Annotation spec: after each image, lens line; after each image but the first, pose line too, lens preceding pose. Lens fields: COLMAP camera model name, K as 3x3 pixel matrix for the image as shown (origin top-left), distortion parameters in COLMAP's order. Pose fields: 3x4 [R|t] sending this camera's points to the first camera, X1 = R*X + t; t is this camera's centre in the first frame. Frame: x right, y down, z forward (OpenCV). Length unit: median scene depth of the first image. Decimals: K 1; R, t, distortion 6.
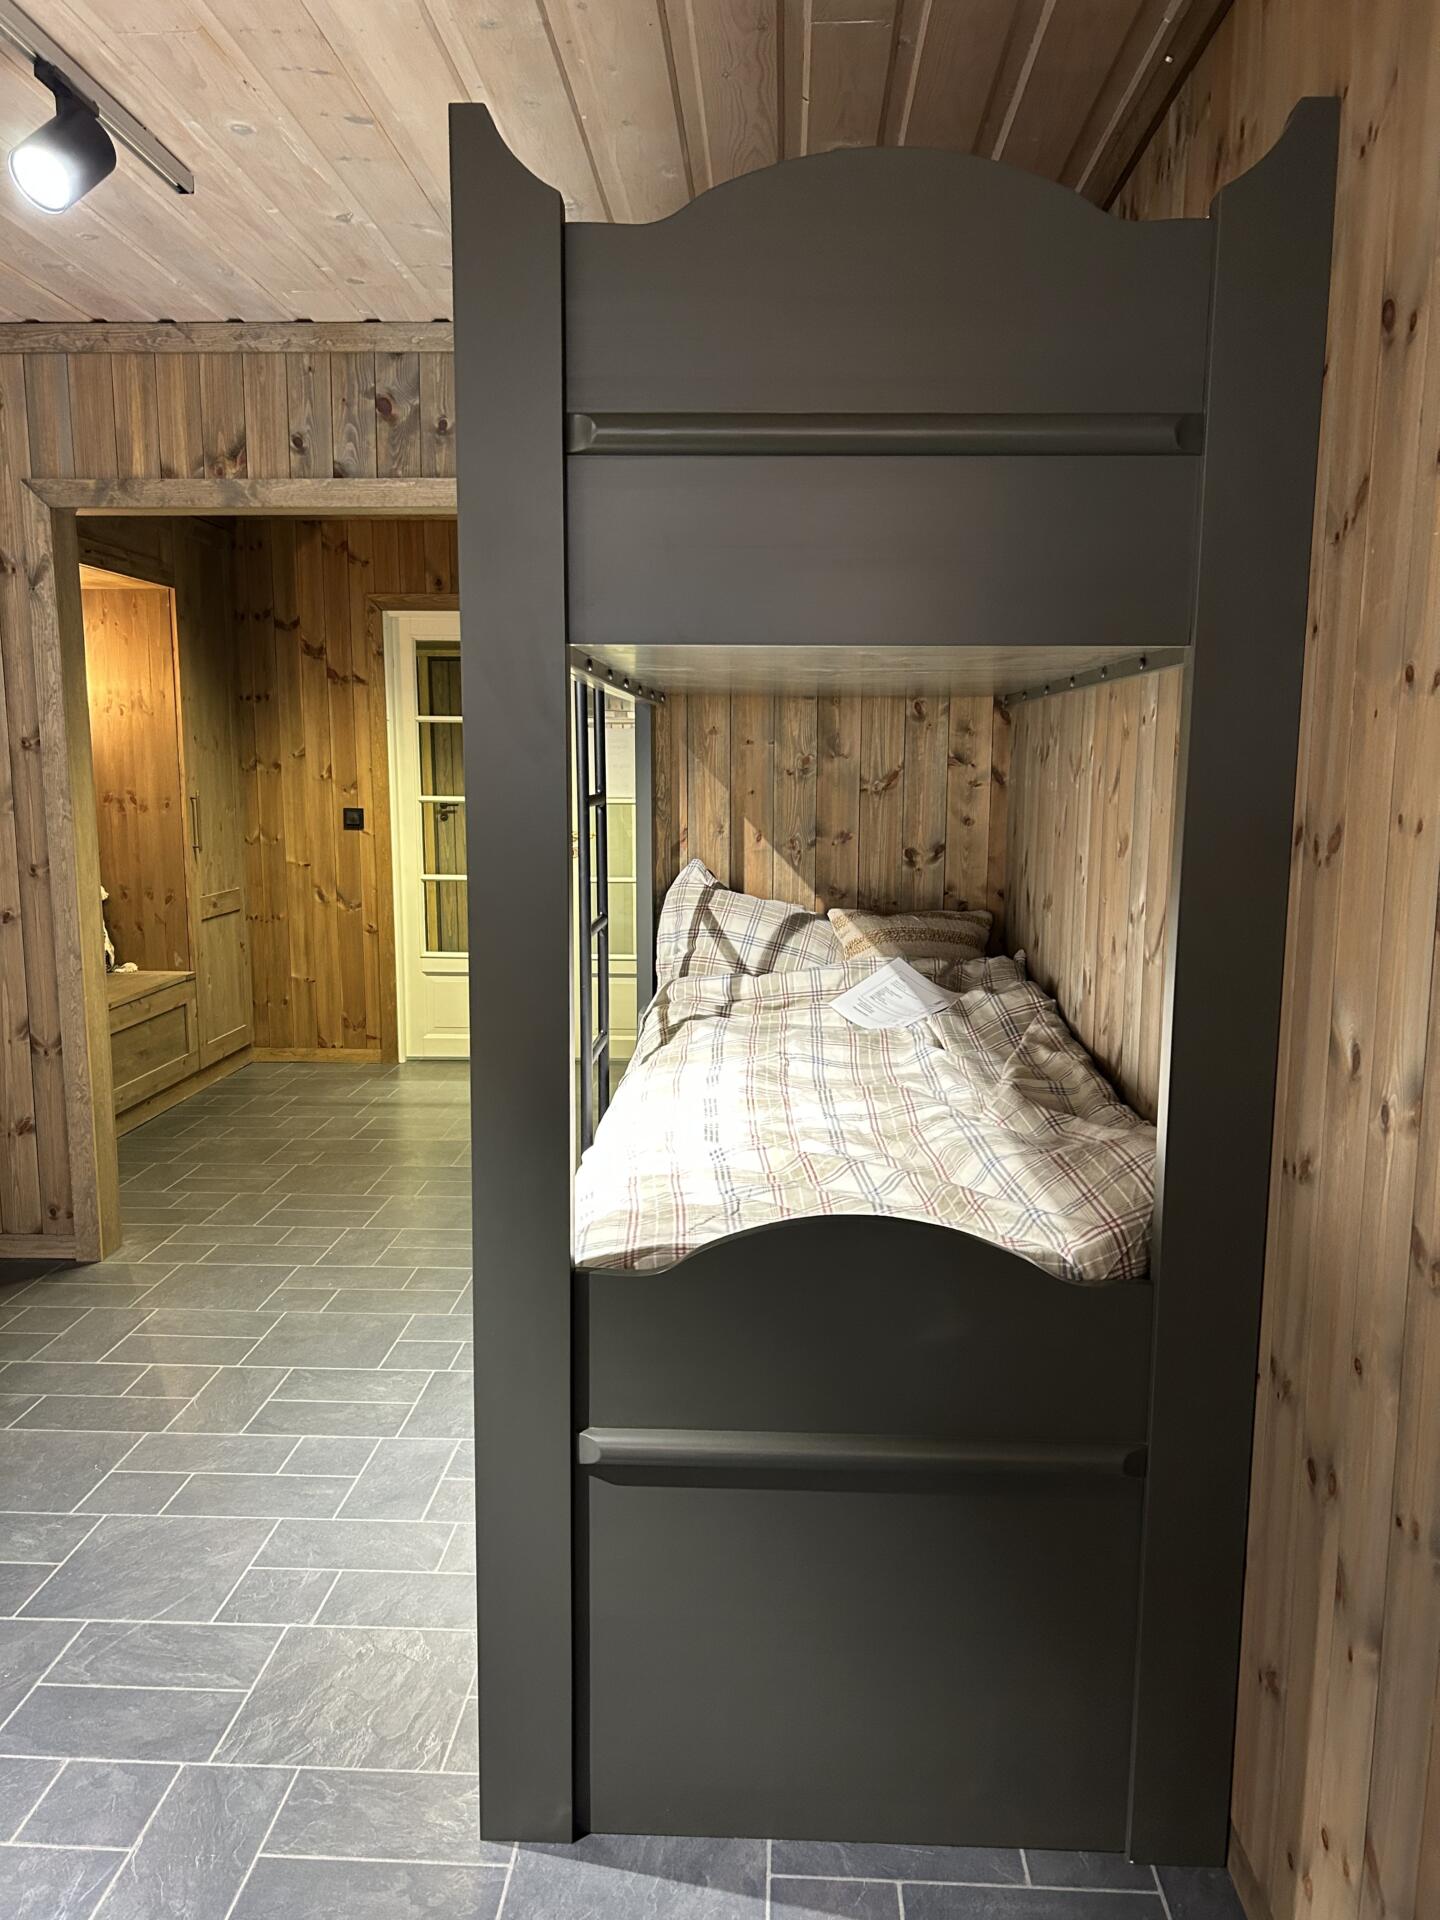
lens RADIAL K [[1431.8, 0, 708.2], [0, 1431.8, 957.2], [0, 0, 1]] dist [0.067982, -0.079448]
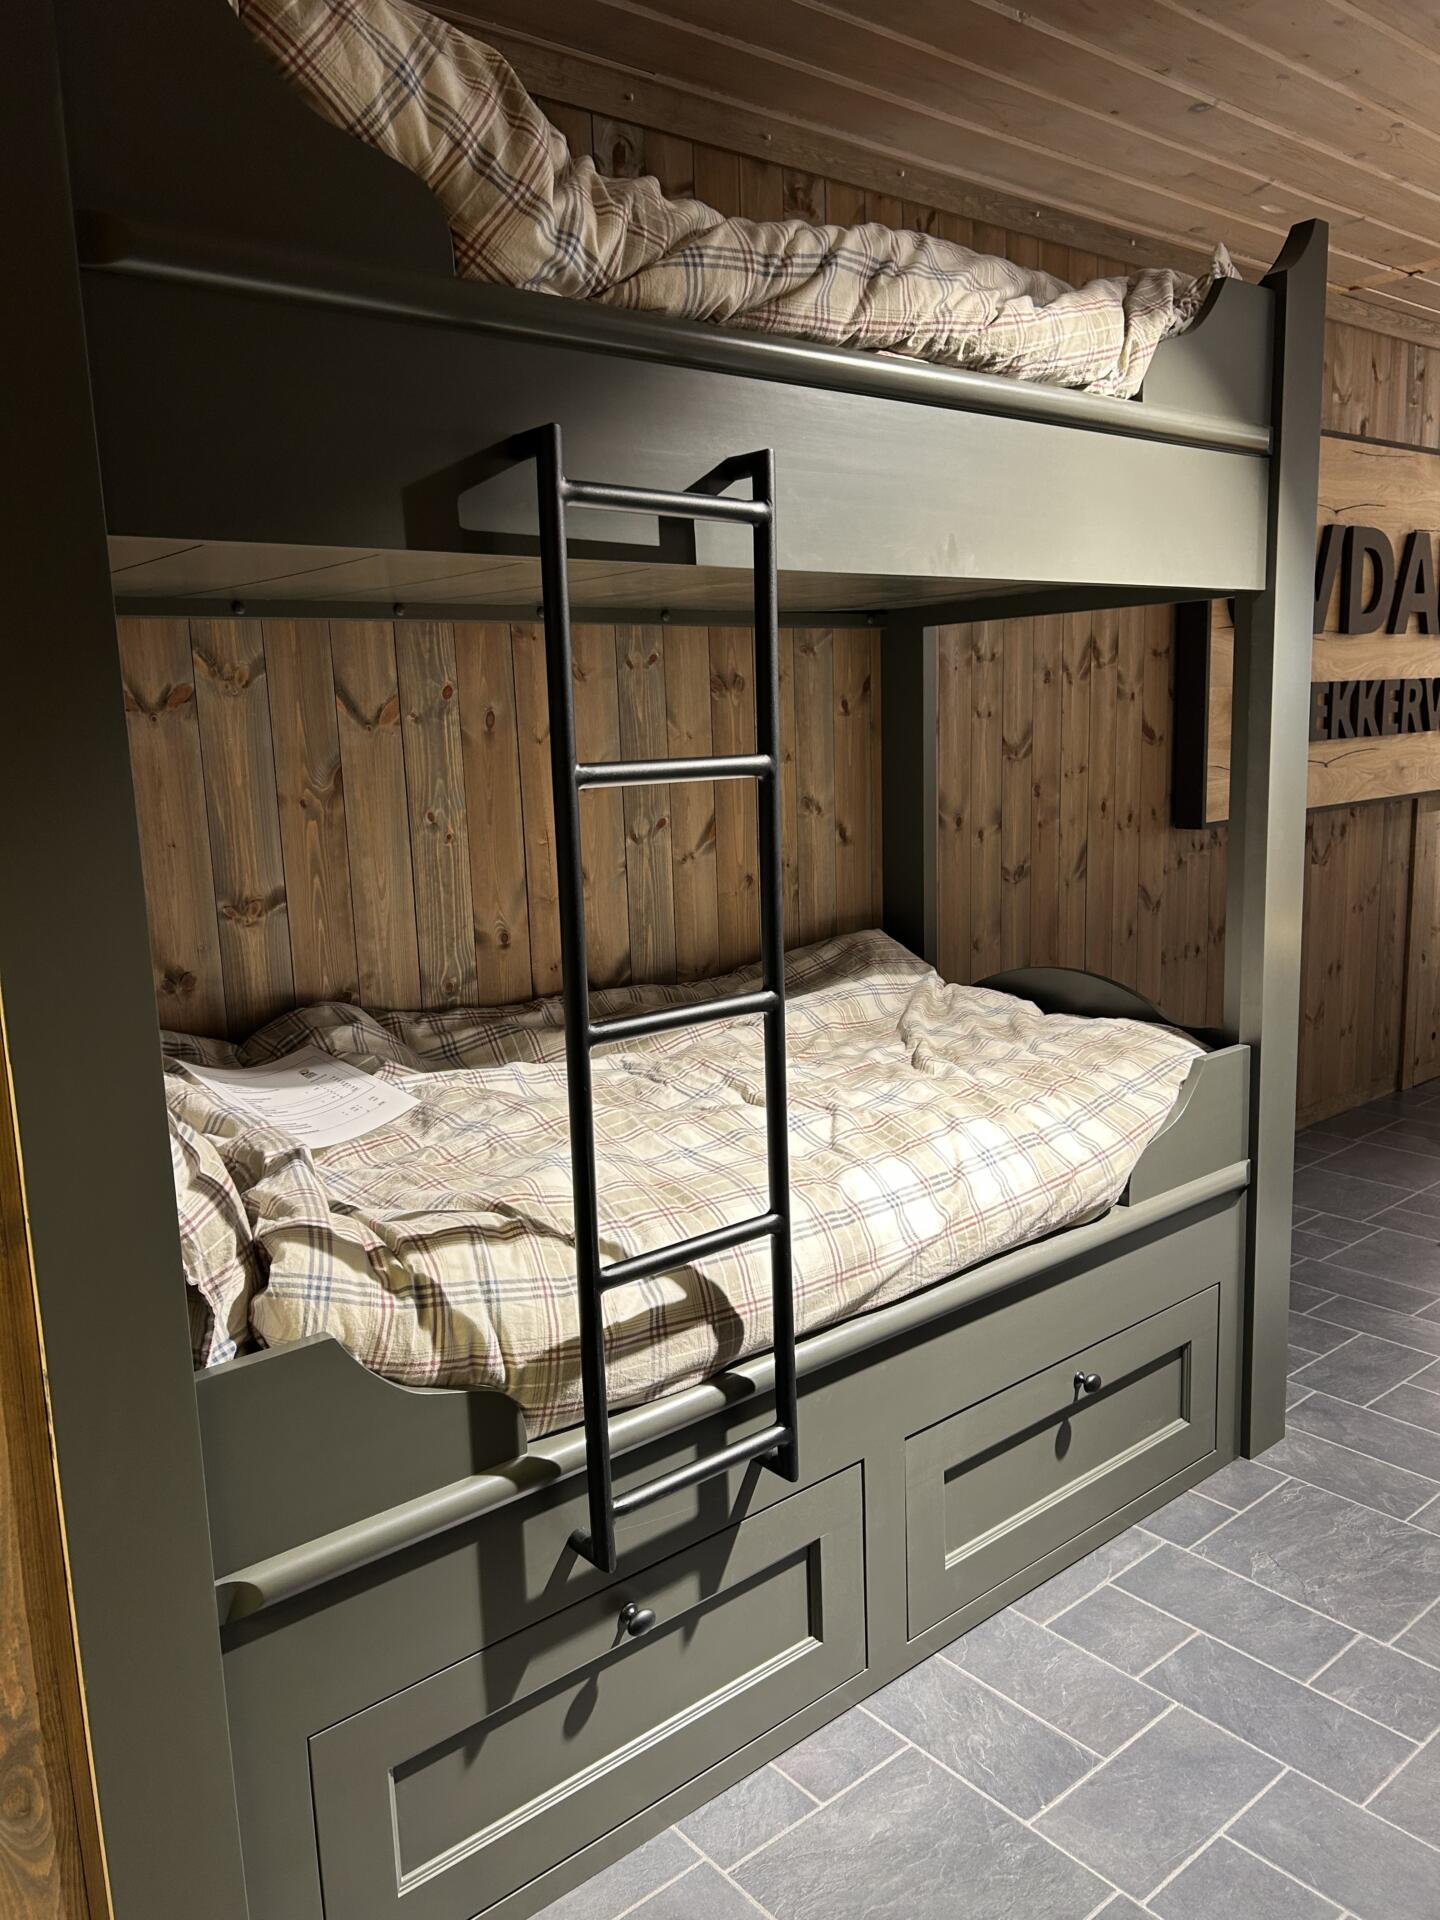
lens RADIAL K [[1455.5, 0, 735.3], [0, 1455.5, 967.4], [0, 0, 1]] dist [0.061030, -0.071117]
pose [[-0.685719, -0.107529, 0.719880, -0.390975], [0.129012, 0.955412, 0.265601, -0.145196], [-0.716342, 0.275001, -0.641271, 1.103726]]
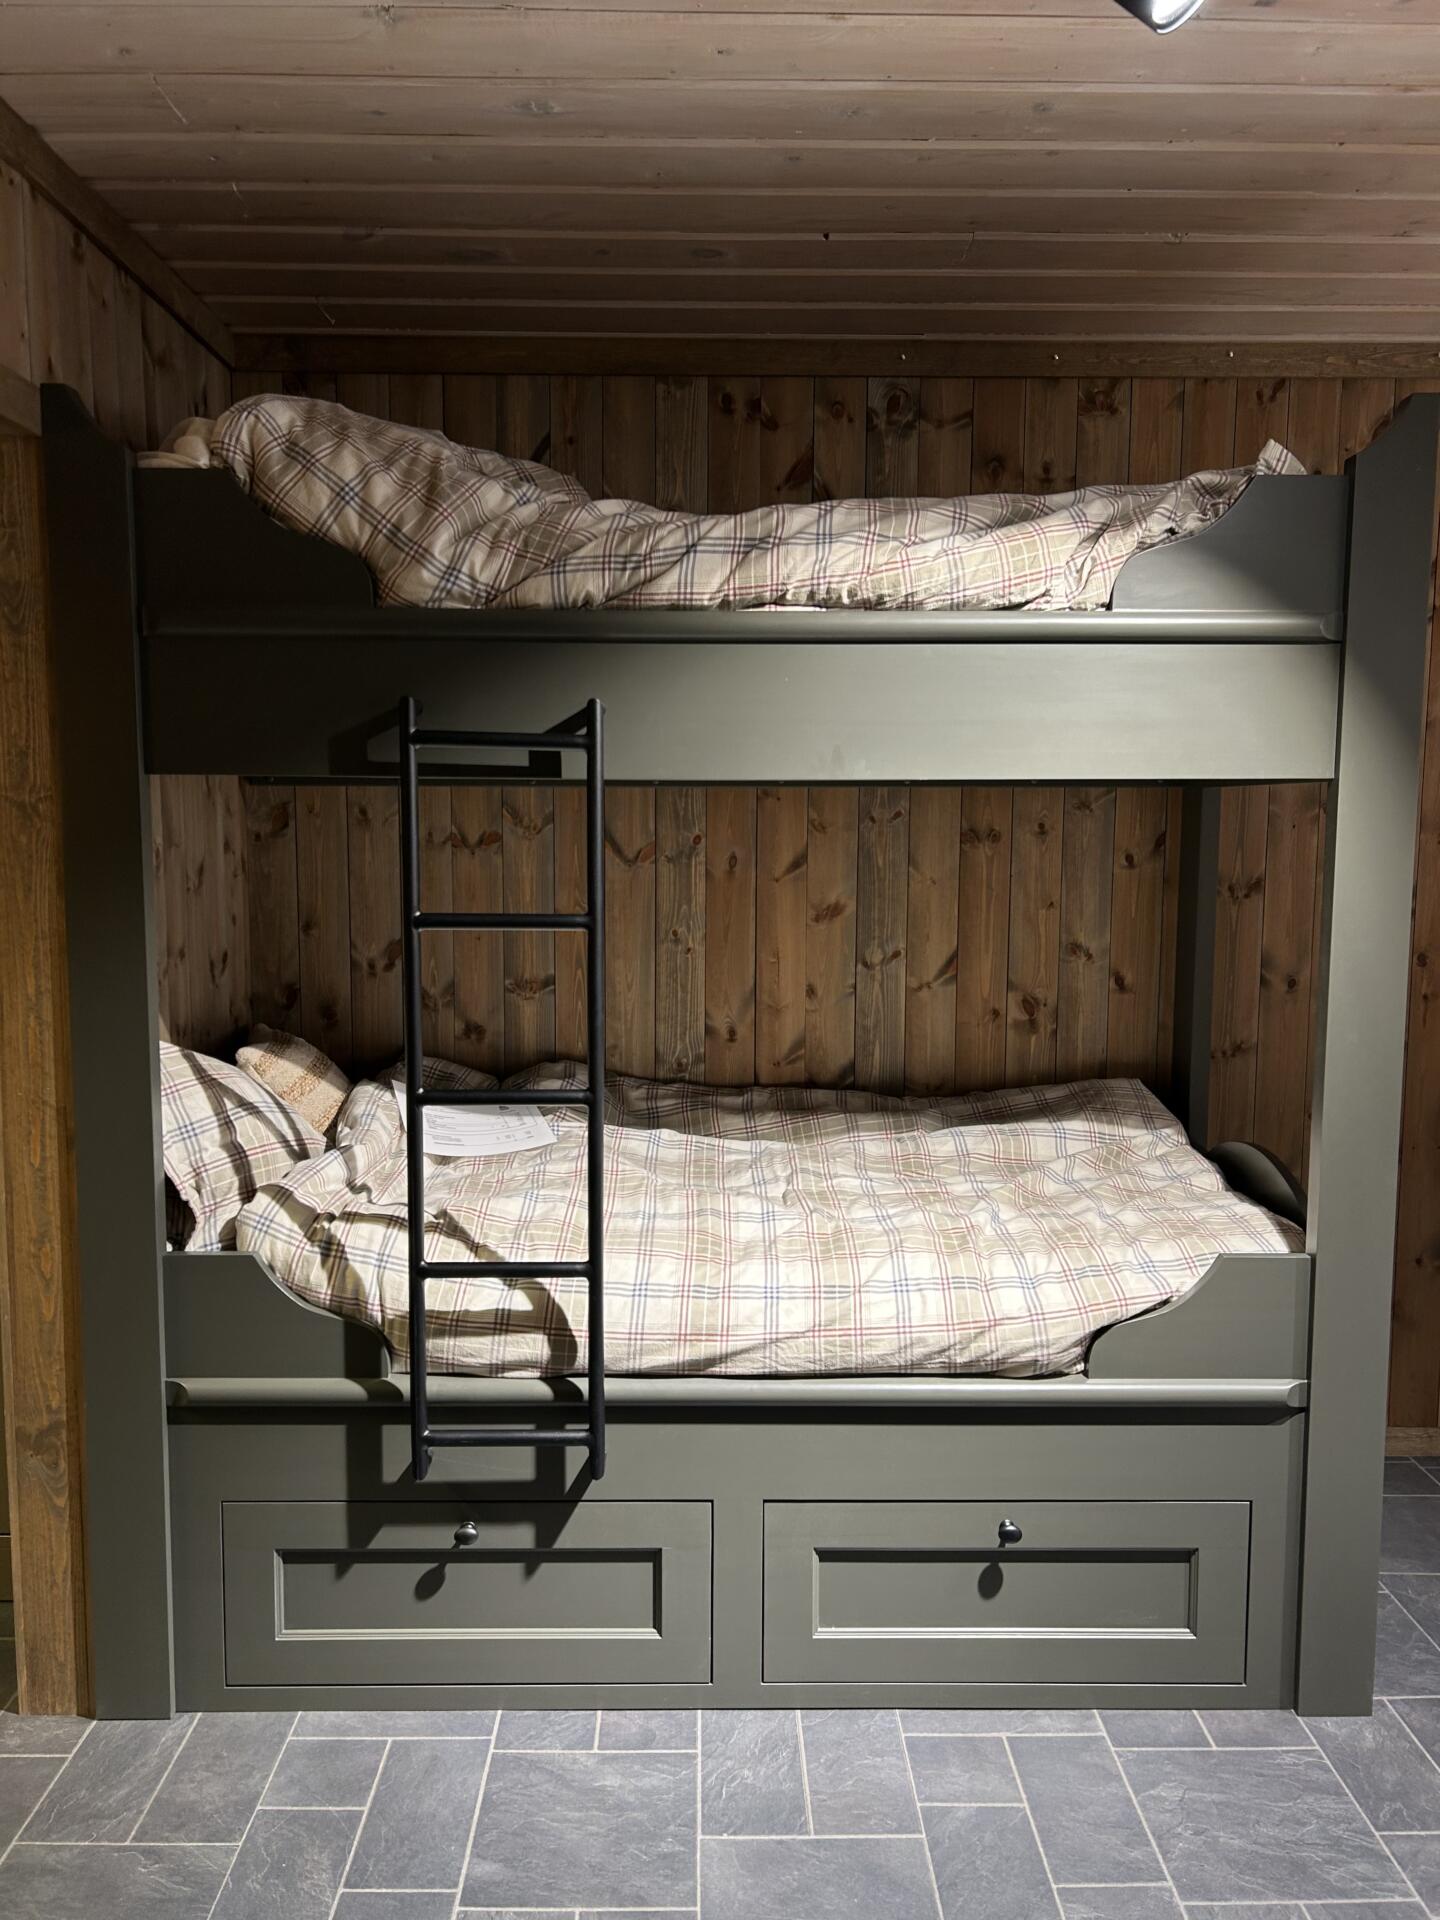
lens RADIAL K [[1431.8, 0, 708.2], [0, 1431.8, 957.2], [0, 0, 1]] dist [0.067982, -0.079448]
pose [[-0.057379, -0.106197, 0.992688, -0.658878], [0.132482, 0.984723, 0.113002, -0.131253], [-0.989523, 0.137997, -0.042433, 0.773073]]
